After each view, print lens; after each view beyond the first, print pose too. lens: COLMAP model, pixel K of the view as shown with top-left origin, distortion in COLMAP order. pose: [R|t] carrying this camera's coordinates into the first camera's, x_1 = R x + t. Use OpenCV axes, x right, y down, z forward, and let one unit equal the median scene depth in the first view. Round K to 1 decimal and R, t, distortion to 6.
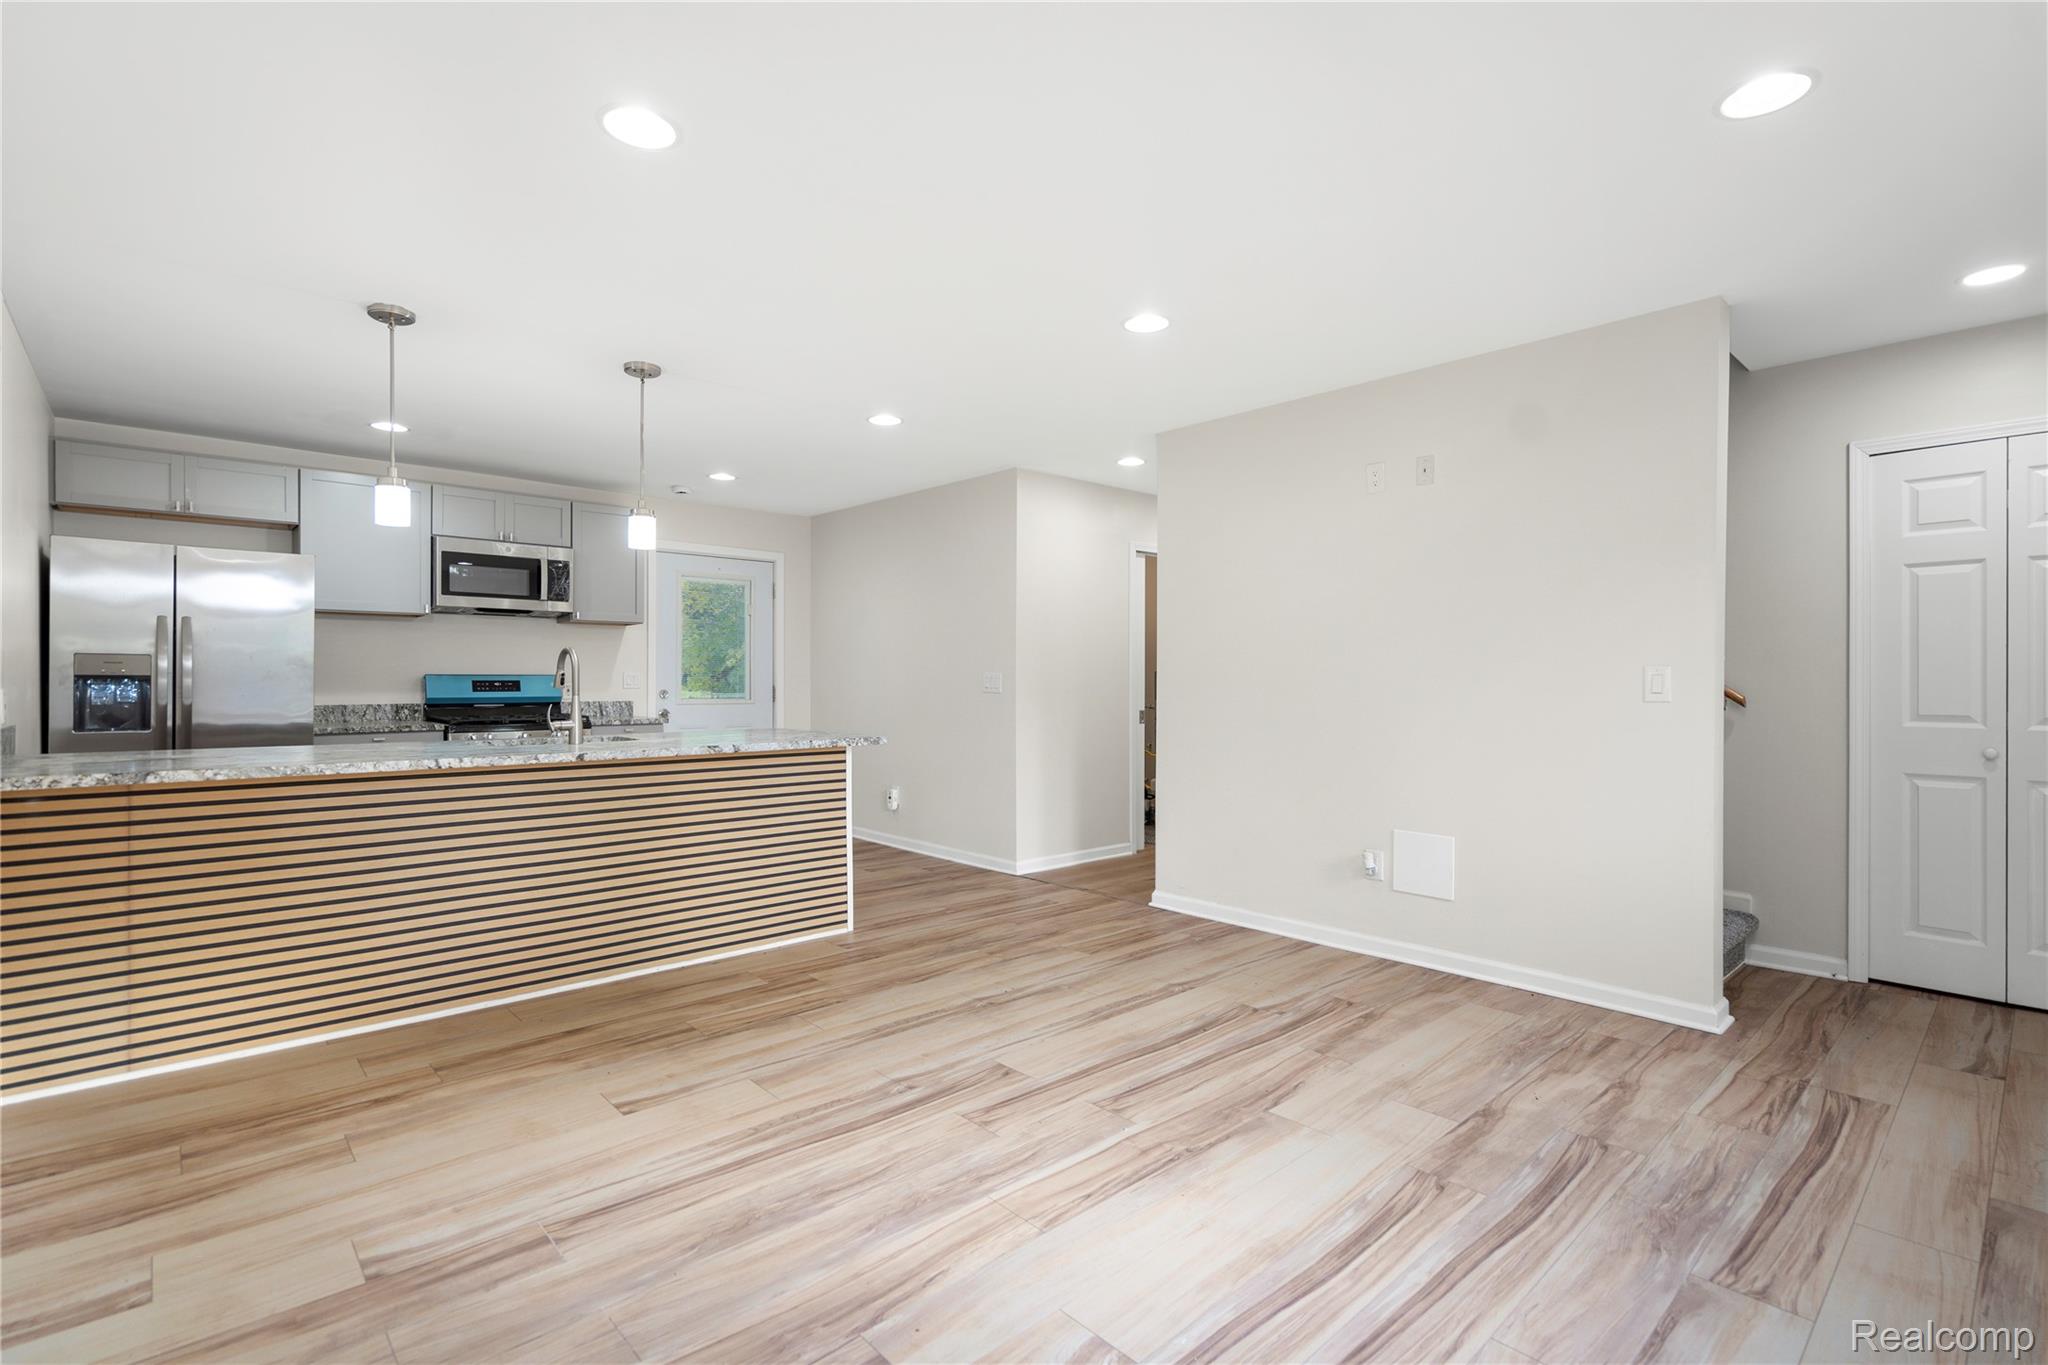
lens RADIAL K [[941.1, 0, 1021.0], [0, 941.1, 681.7], [0, 0, 1]] dist [-0.000207, -0.000700]
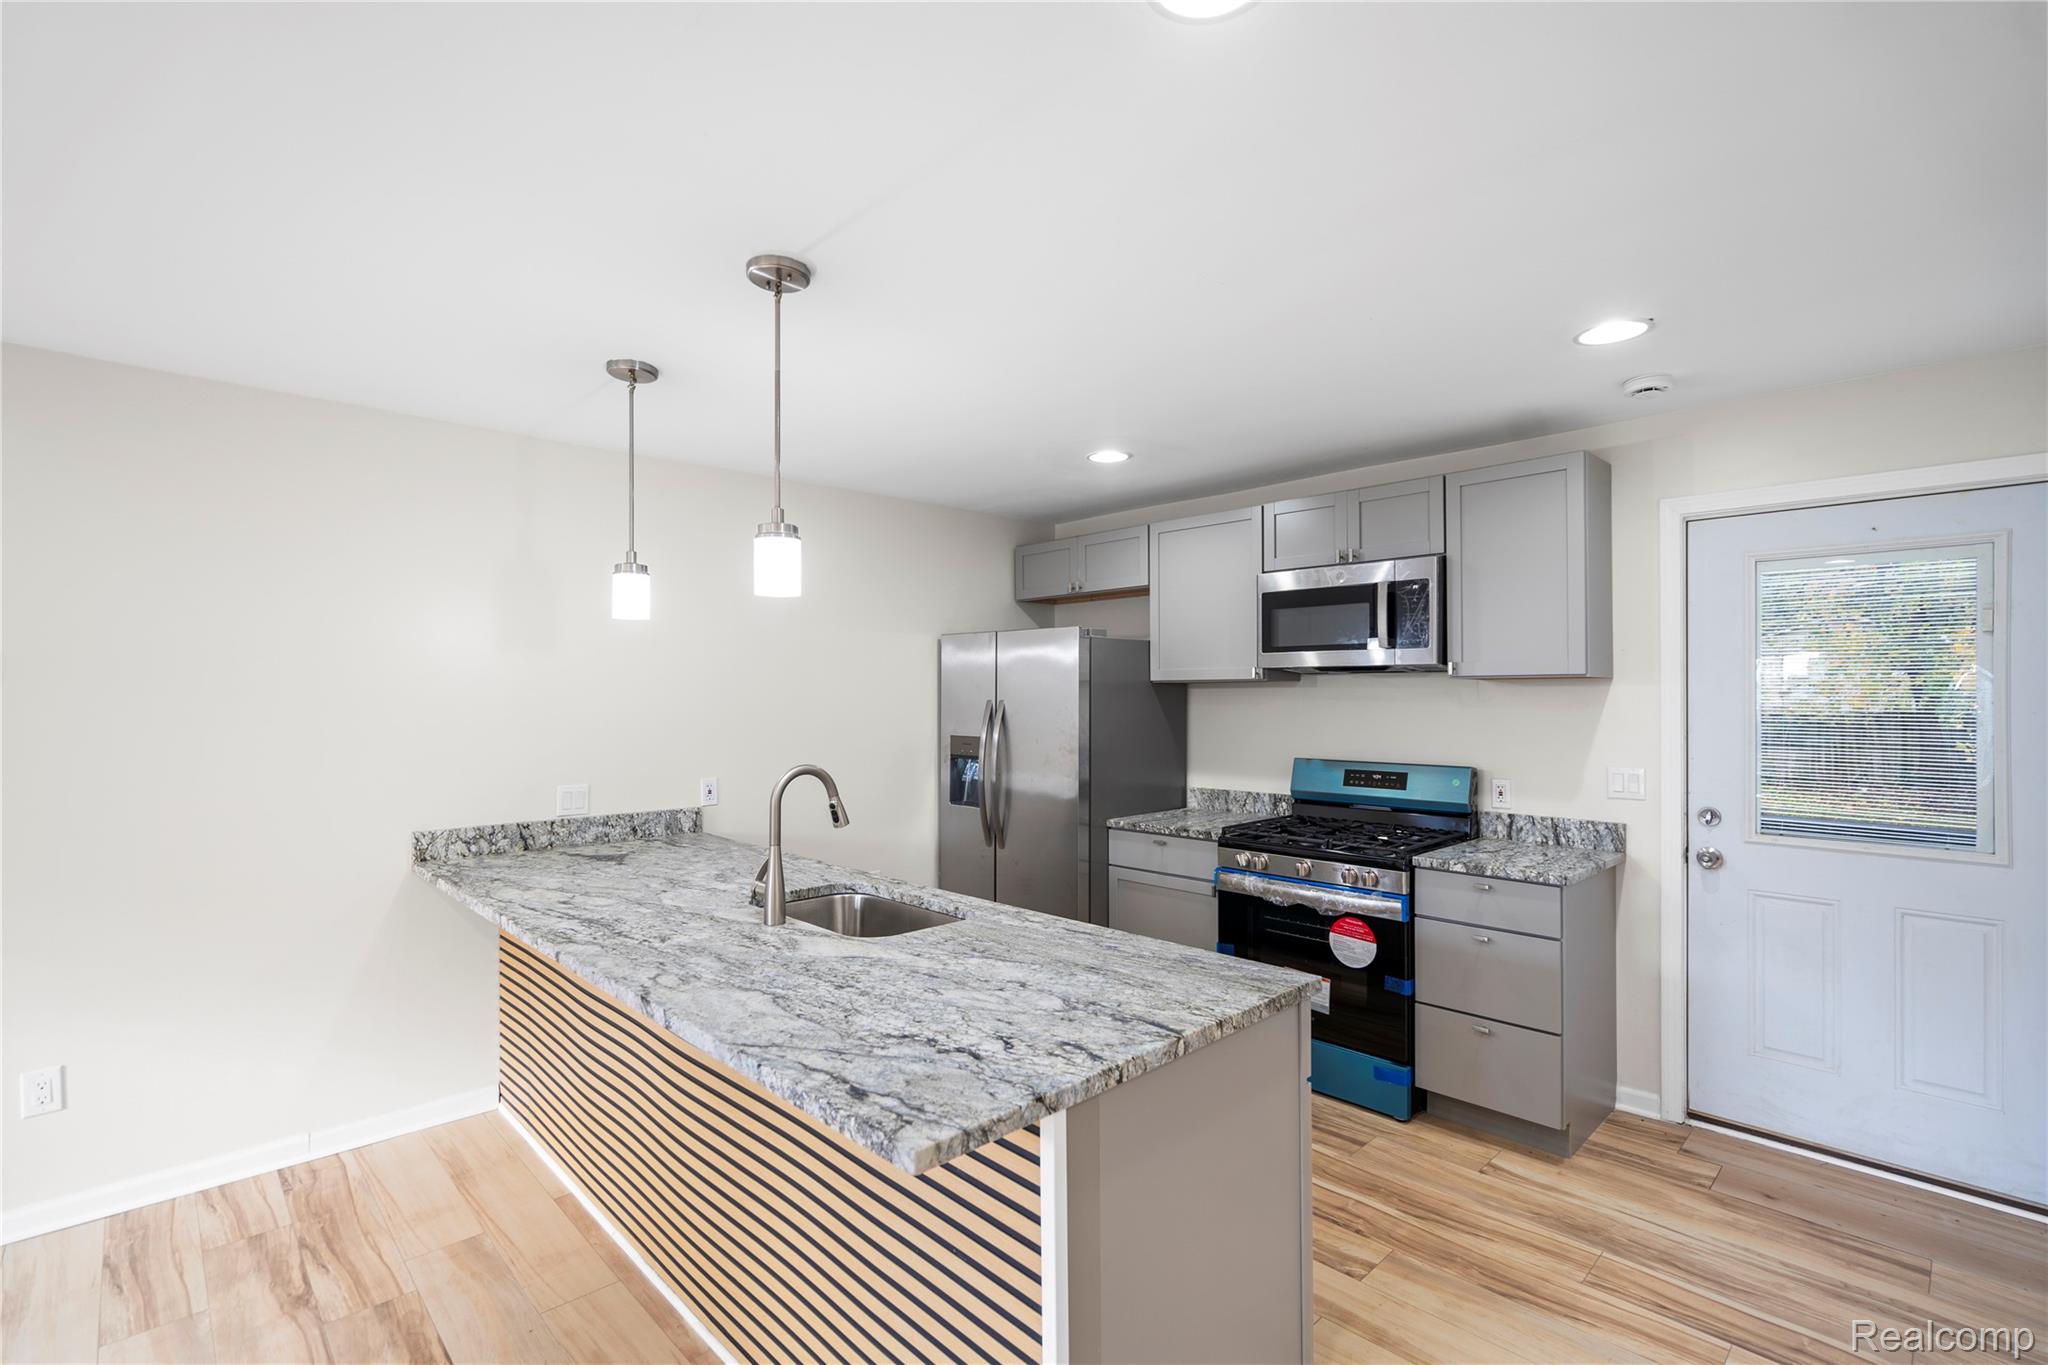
lens RADIAL K [[941.1, 0, 1021.9], [0, 941.1, 685.6], [0, 0, 1]] dist [-0.000207, -0.000700]
pose [[0.024195, -0.007393, -0.999680, 0.108629], [0.000325, 0.999973, -0.007388, -0.060593], [0.999707, -0.000147, 0.024196, 0.781544]]
